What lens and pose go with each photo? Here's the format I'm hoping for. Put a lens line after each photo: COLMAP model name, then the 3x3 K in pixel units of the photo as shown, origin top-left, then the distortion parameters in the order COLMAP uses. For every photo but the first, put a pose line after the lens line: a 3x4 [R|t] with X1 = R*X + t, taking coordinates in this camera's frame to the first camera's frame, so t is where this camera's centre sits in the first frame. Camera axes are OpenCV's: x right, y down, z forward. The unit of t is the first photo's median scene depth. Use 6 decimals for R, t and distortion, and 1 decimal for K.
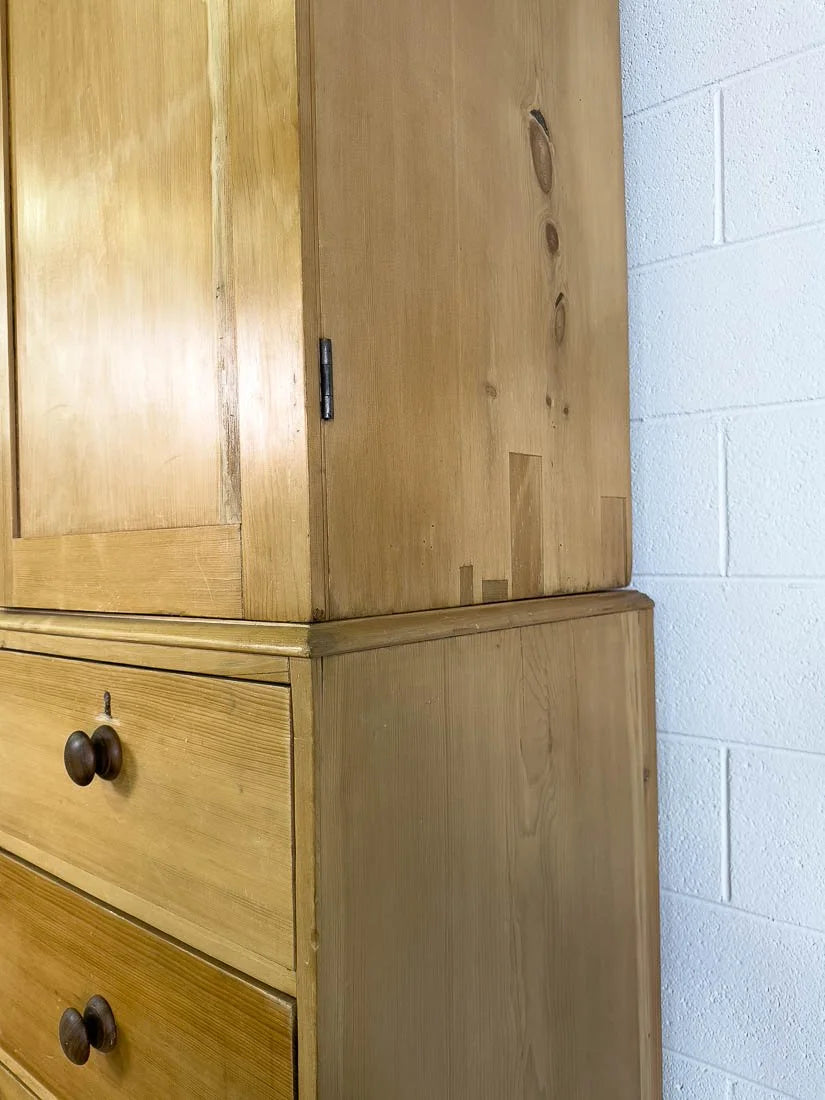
lens RADIAL K [[808.2, 0, 412.5], [0, 808.2, 550.0], [0, 0, 1]] dist [0.044071, -0.056523]
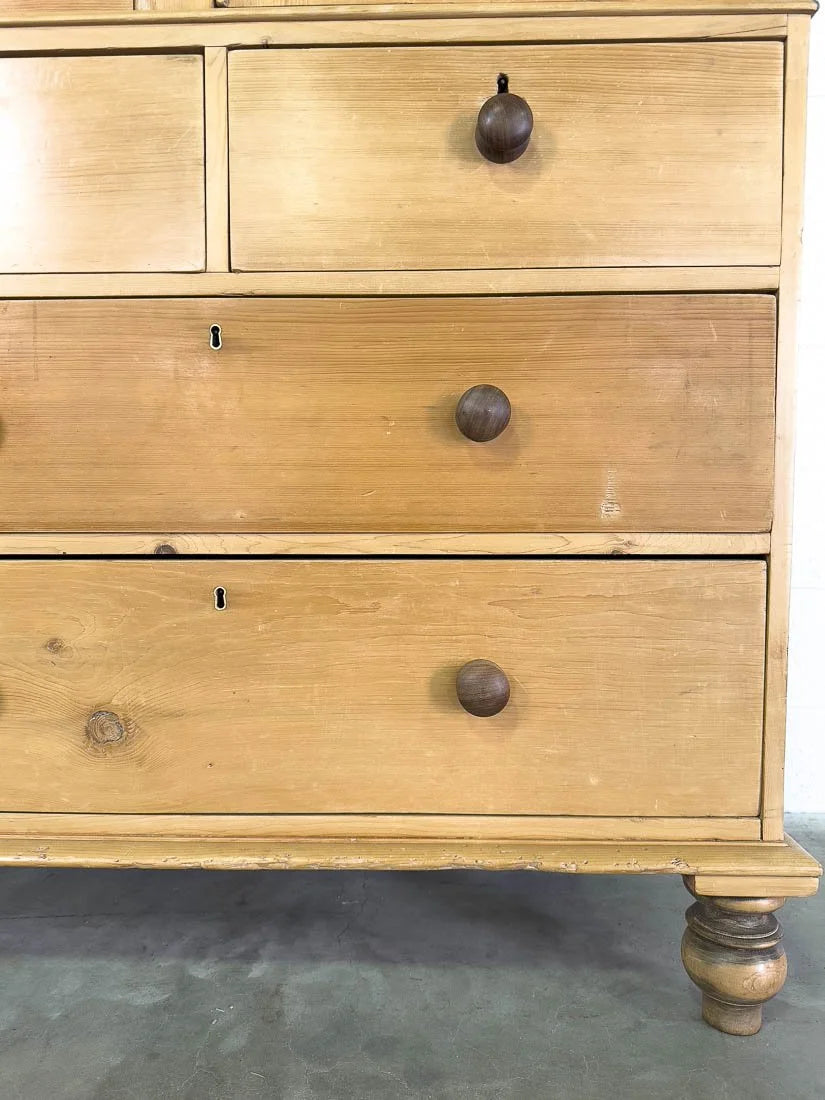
lens RADIAL K [[808.2, 0, 412.5], [0, 808.2, 550.0], [0, 0, 1]] dist [0.044071, -0.056523]
pose [[0.771602, -0.006682, 0.636070, -1.037423], [-0.021126, 0.999124, 0.036124, 0.683008], [-0.635754, -0.041311, 0.770785, 0.262524]]
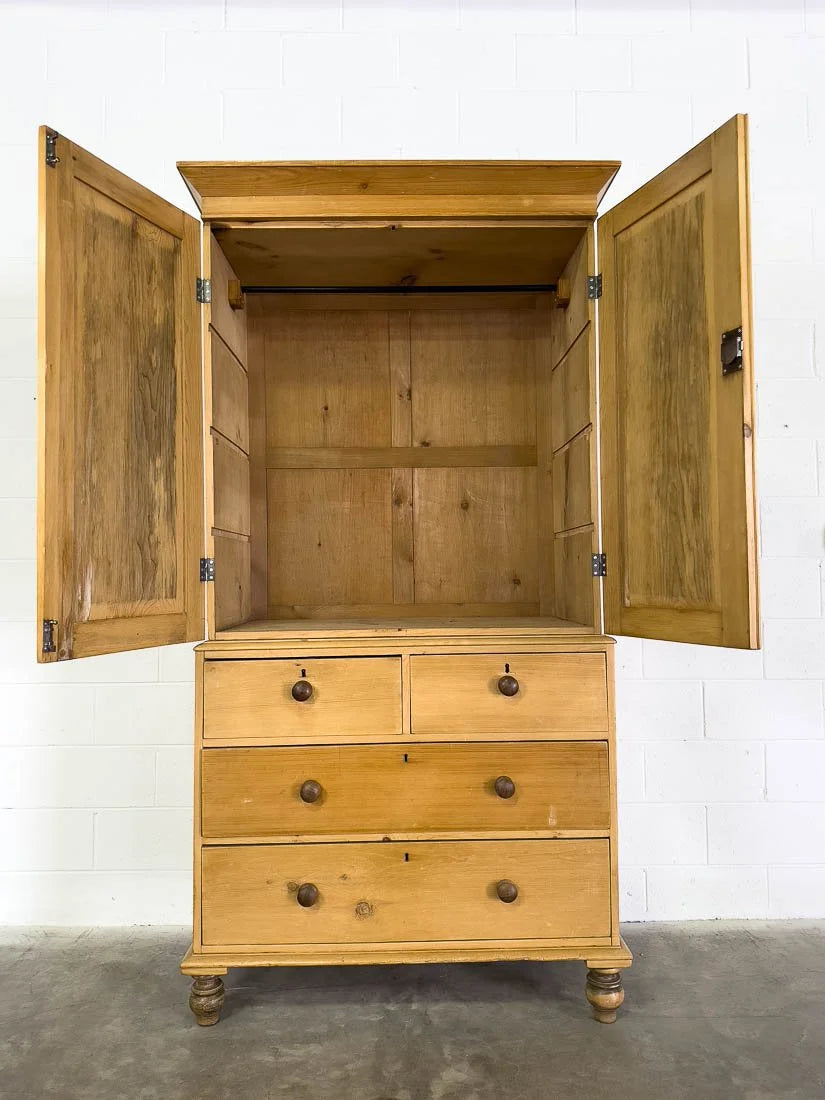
lens RADIAL K [[790.1, 0, 412.5], [0, 790.1, 550.0], [0, 0, 1]] dist [0.072751, -0.110711]
pose [[0.746179, 0.037464, 0.664691, -2.319203], [-0.005310, 0.998719, -0.050329, -0.074769], [-0.665725, 0.034025, 0.745421, -0.789447]]
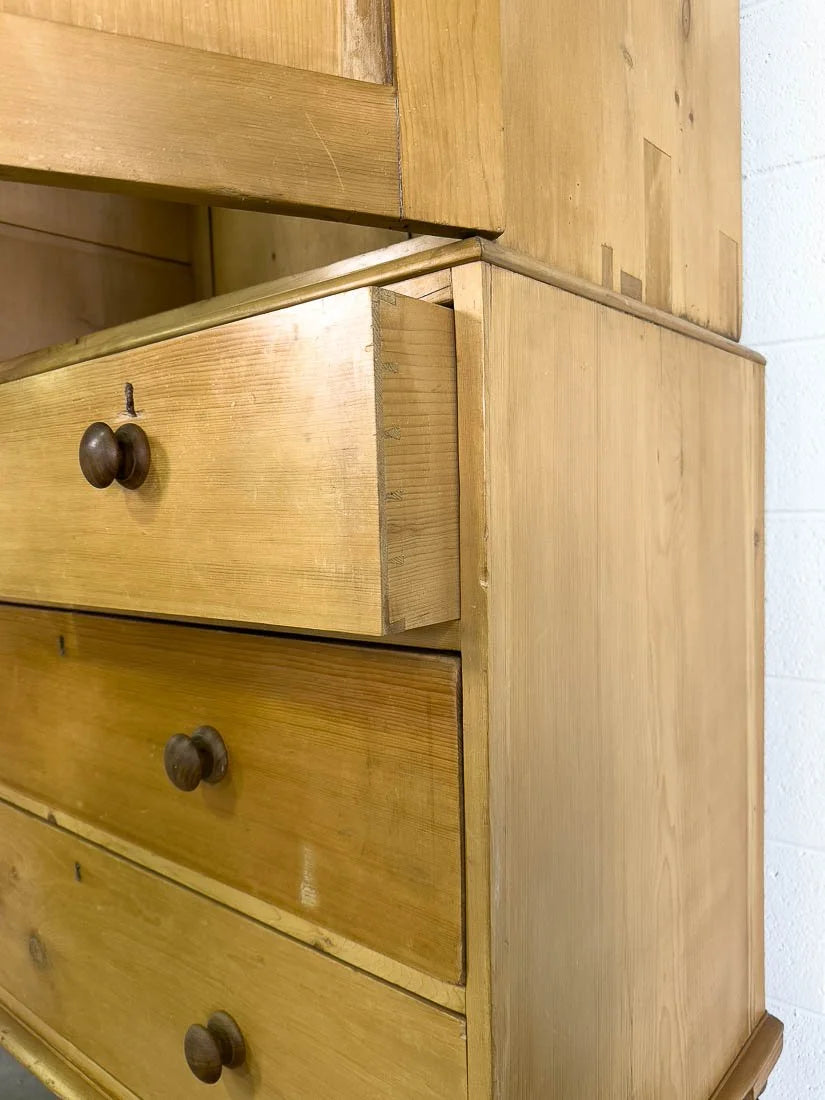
lens RADIAL K [[808.2, 0, 412.5], [0, 808.2, 550.0], [0, 0, 1]] dist [0.044071, -0.056523]
pose [[0.999861, -0.007100, 0.015116, -0.154419], [0.006182, 0.998184, 0.059920, 0.281791], [-0.015514, -0.059818, 0.998089, 0.076497]]
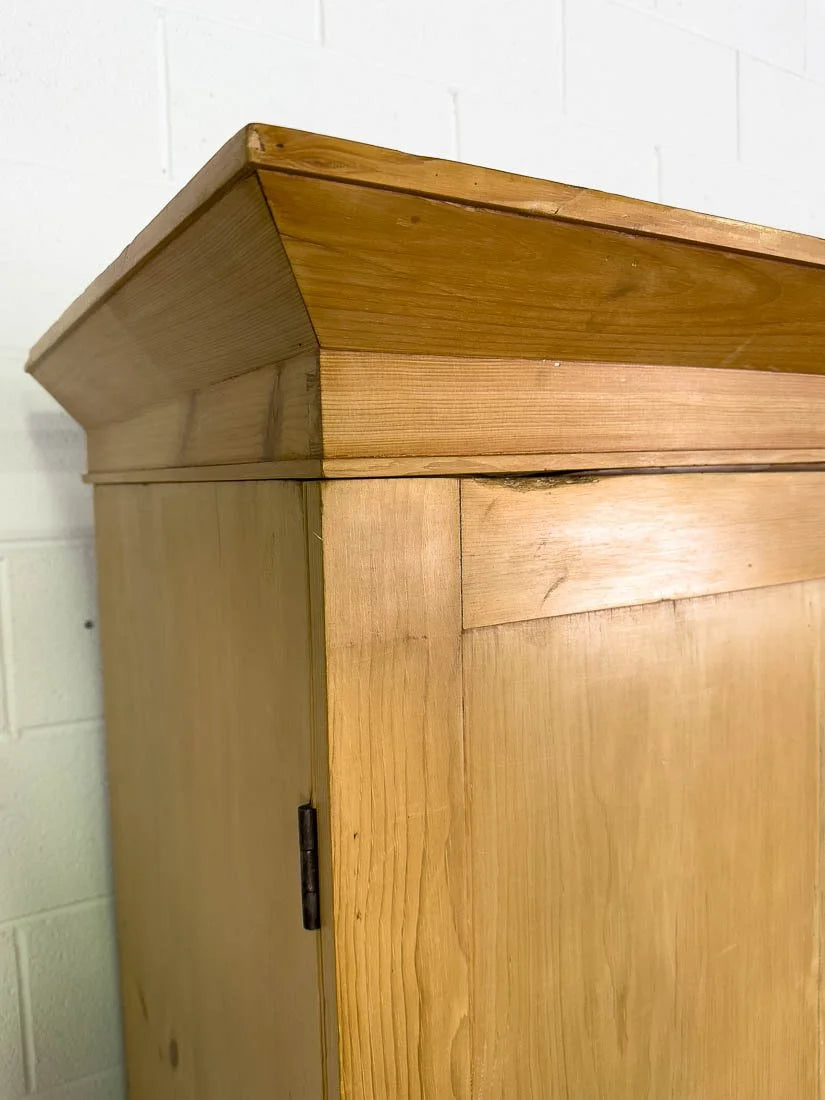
lens RADIAL K [[790.1, 0, 412.5], [0, 790.1, 550.0], [0, 0, 1]] dist [0.072751, -0.110711]
pose [[0.336017, -0.063036, 0.939744, -1.533086], [0.012609, 0.997969, 0.062433, -1.284531], [-0.941771, -0.009129, 0.336130, 1.402128]]
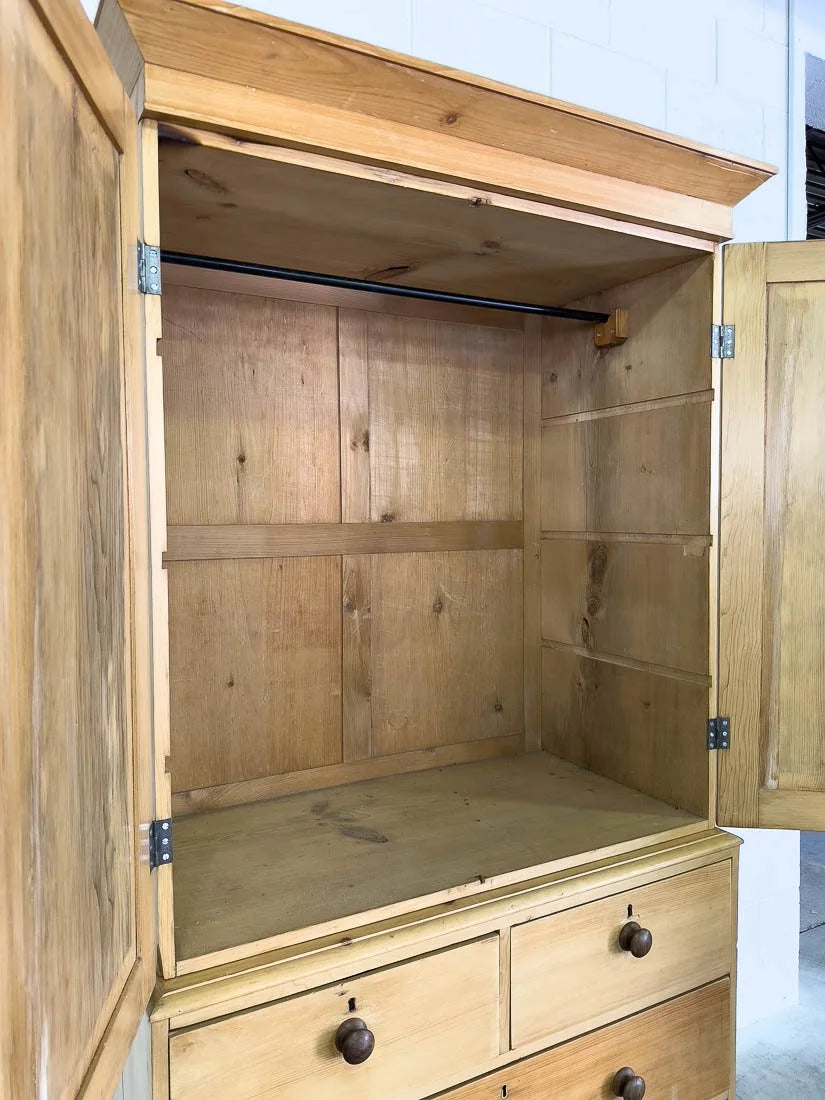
lens RADIAL K [[790.1, 0, 412.5], [0, 790.1, 550.0], [0, 0, 1]] dist [0.072751, -0.110711]
pose [[0.359598, -0.023080, 0.932822, -2.138151], [-0.001958, 0.999673, 0.025489, -0.654445], [-0.933105, -0.010992, 0.359435, 0.769973]]
